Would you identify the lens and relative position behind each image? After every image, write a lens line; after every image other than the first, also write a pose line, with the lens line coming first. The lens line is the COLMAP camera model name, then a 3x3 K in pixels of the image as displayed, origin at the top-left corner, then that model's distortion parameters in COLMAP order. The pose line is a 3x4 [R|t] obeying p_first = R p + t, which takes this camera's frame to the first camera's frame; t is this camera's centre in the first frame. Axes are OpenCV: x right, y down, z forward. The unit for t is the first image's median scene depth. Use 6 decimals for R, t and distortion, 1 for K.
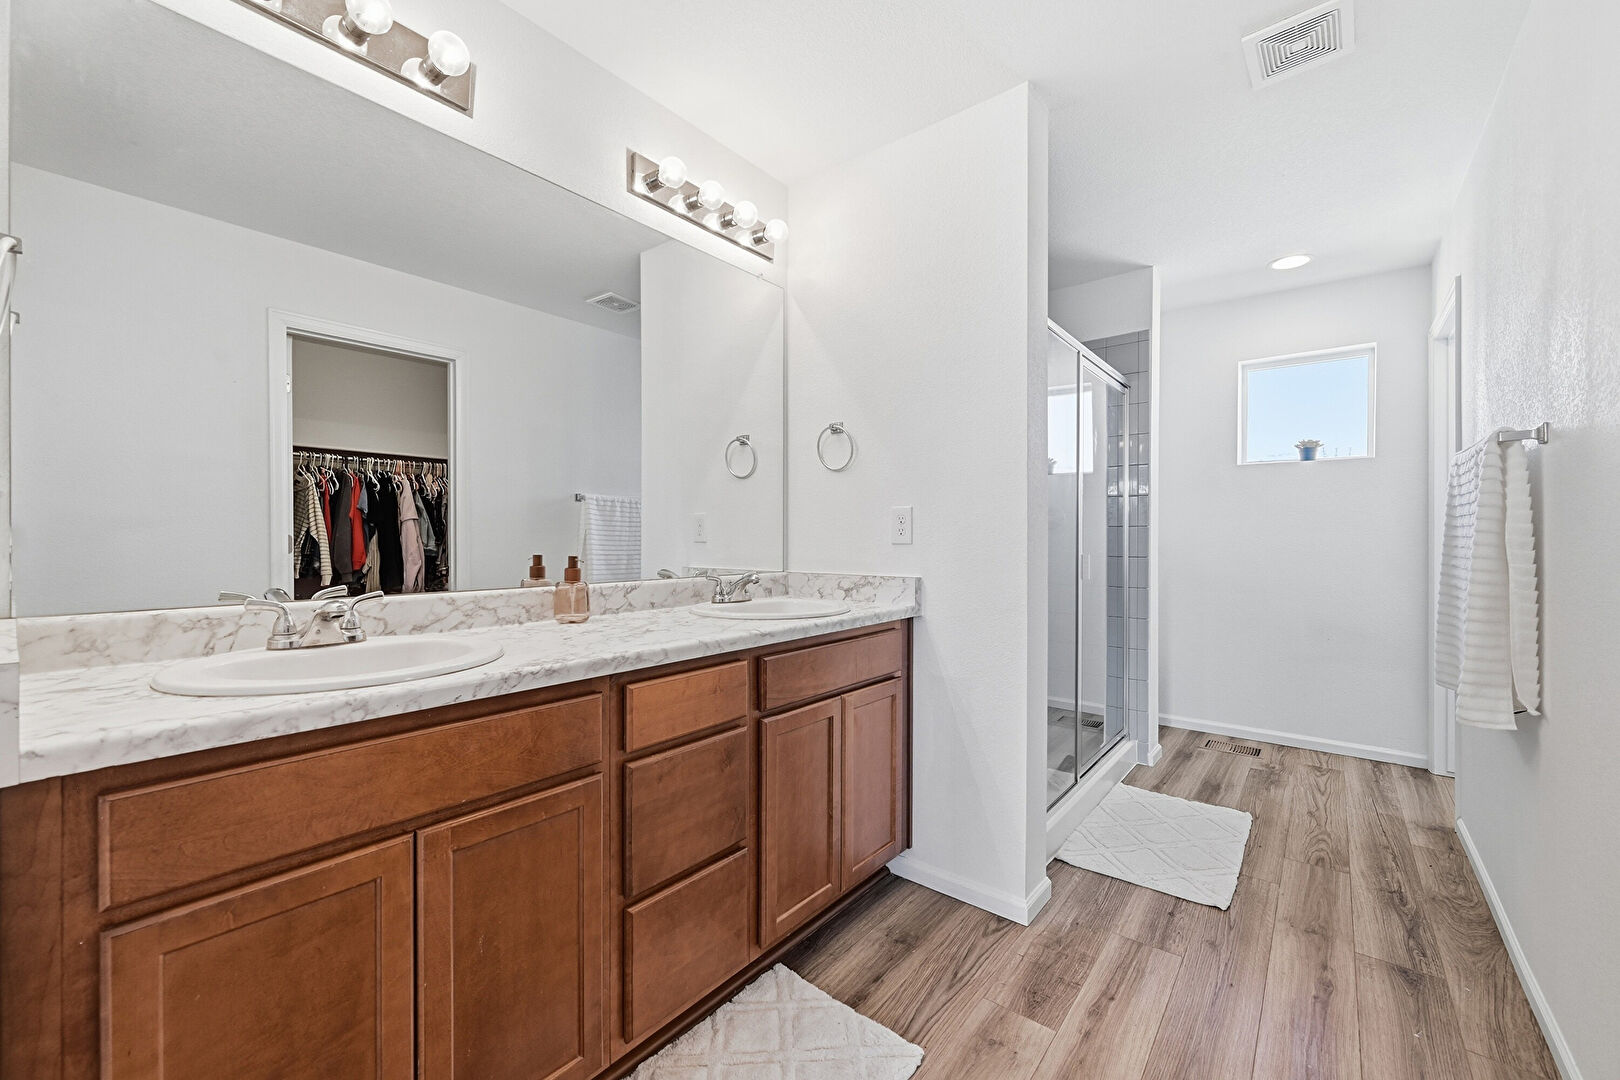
lens RADIAL K [[641.6, 0, 806.5], [0, 641.6, 545.5], [0, 0, 1]] dist [0.001466, 0.000223]
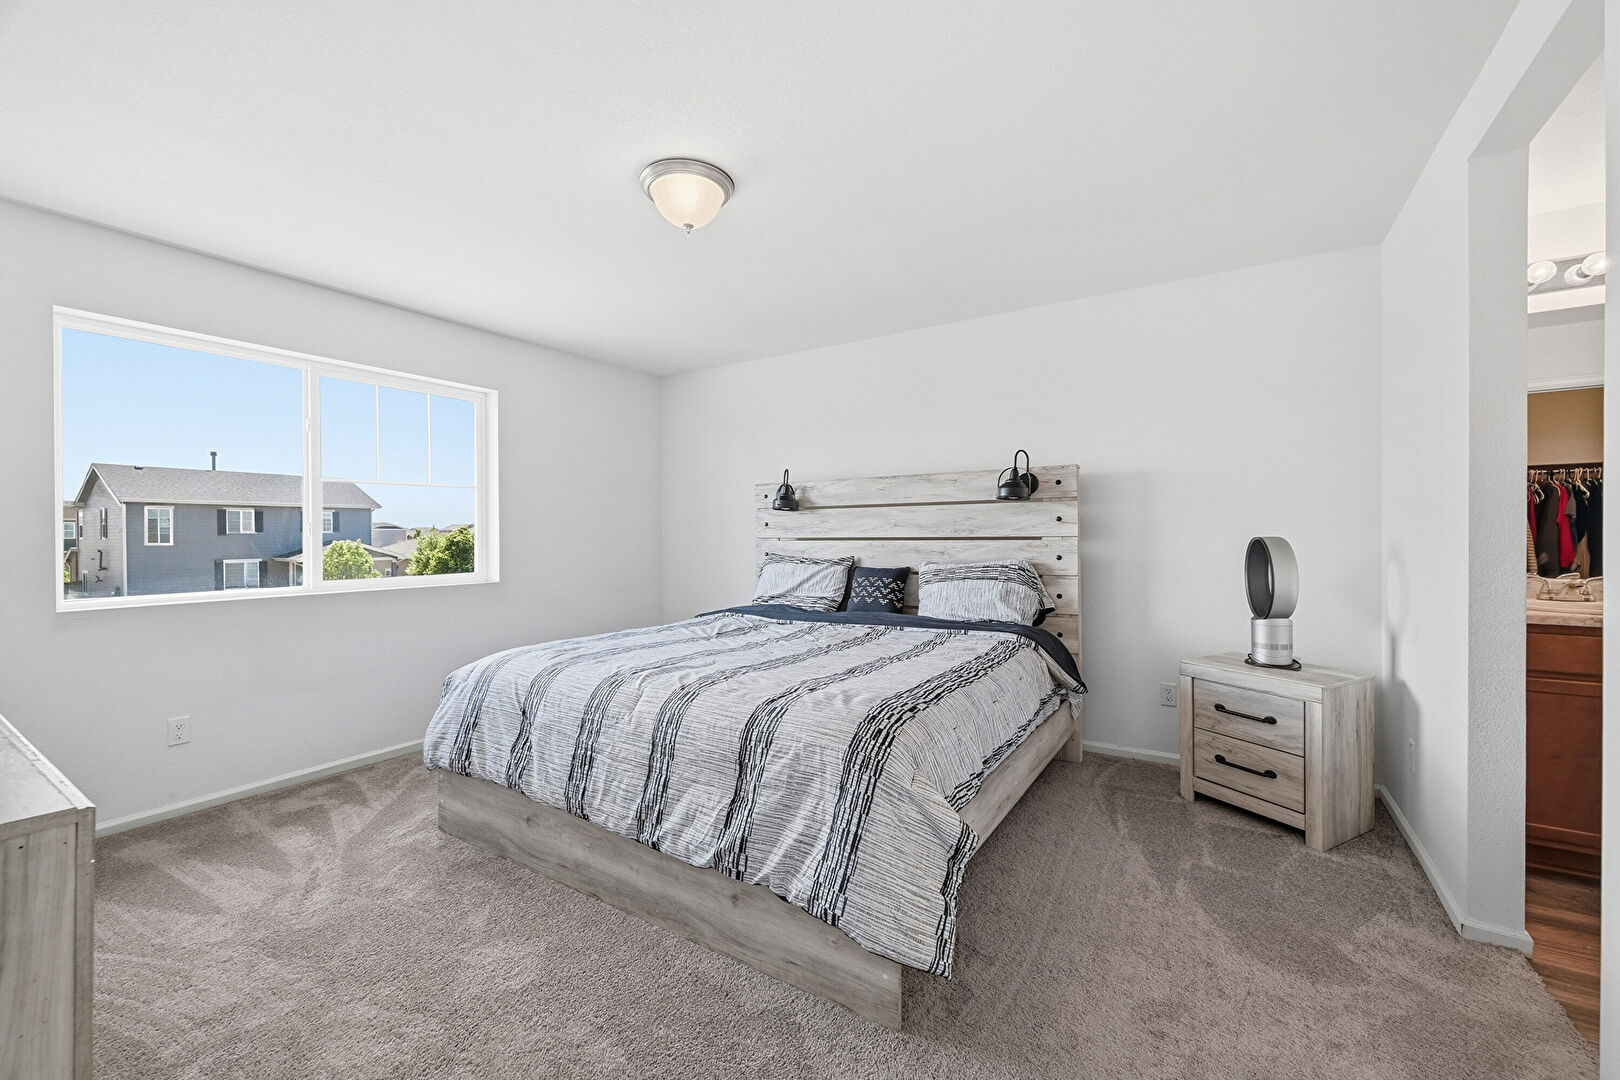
lens RADIAL K [[641.6, 0, 807.2], [0, 641.6, 542.6], [0, 0, 1]] dist [0.001466, 0.000223]
pose [[0.112354, 0.000981, -0.993668, 0.303926], [0.001985, 0.999997, 0.001212, -0.011026], [0.993666, -0.002109, 0.112352, -0.493992]]
